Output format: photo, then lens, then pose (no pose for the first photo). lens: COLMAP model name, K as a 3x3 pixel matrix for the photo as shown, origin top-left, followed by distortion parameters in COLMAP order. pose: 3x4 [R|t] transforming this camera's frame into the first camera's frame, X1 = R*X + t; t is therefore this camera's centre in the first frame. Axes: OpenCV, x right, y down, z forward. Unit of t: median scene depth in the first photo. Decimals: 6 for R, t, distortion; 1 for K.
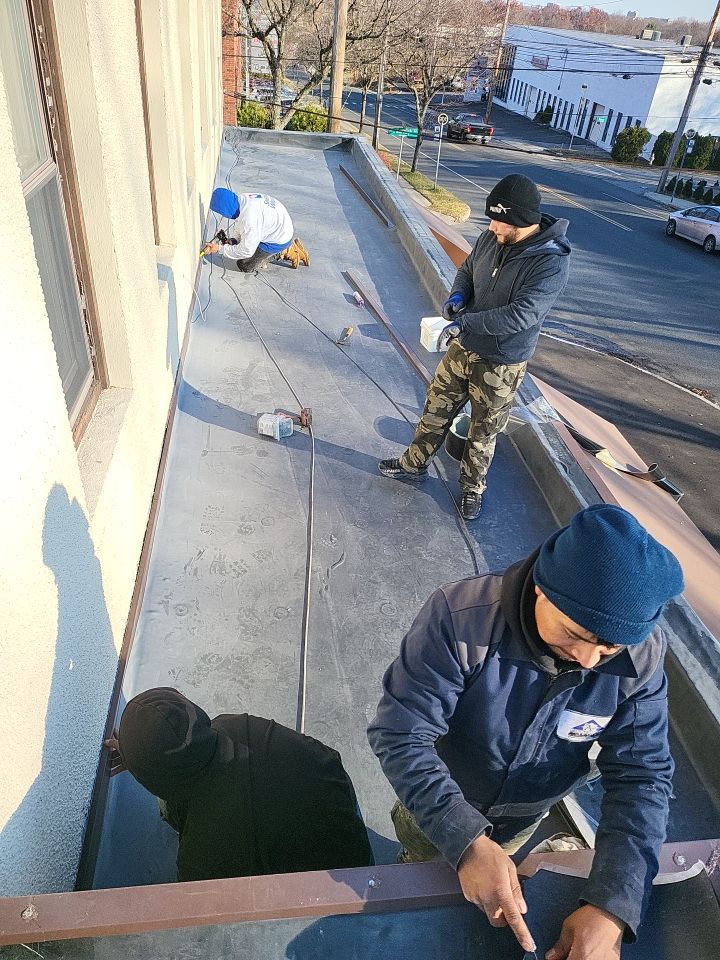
lens RADIAL K [[675.3, 0, 346.0], [0, 675.3, 488.7], [0, 0, 1]] dist [0.063535, -0.063345]
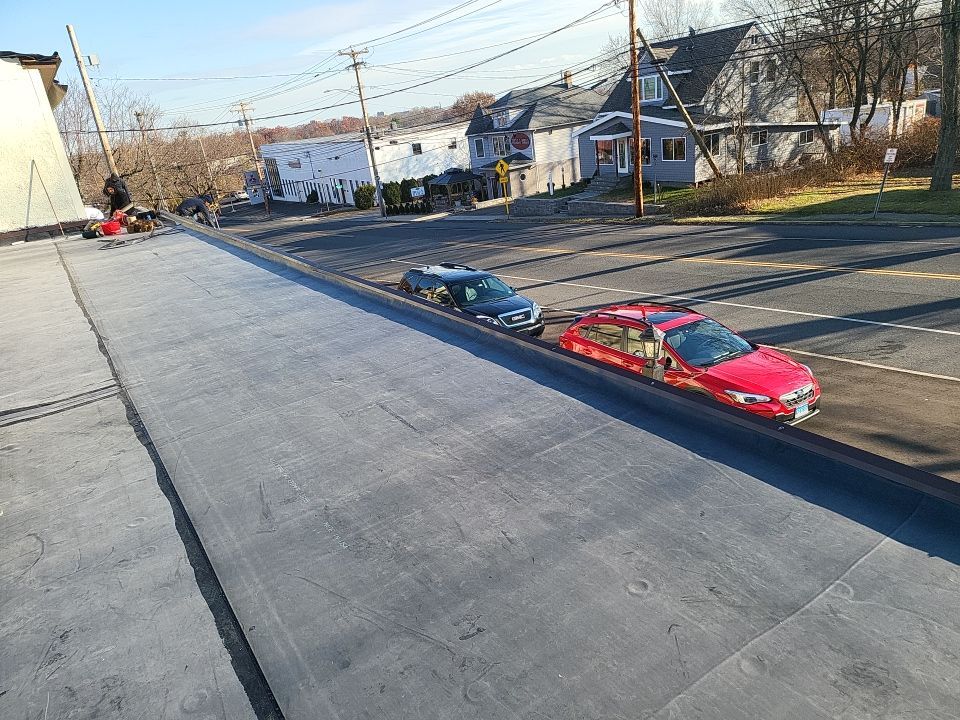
lens RADIAL K [[675.3, 0, 474.8], [0, 675.3, 368.2], [0, 0, 1]] dist [0.063535, -0.063345]
pose [[0.875280, -0.339189, 0.344726, 0.046130], [0.418740, 0.888153, -0.189318, 1.457235], [-0.241954, 0.310057, 0.919414, -2.003792]]
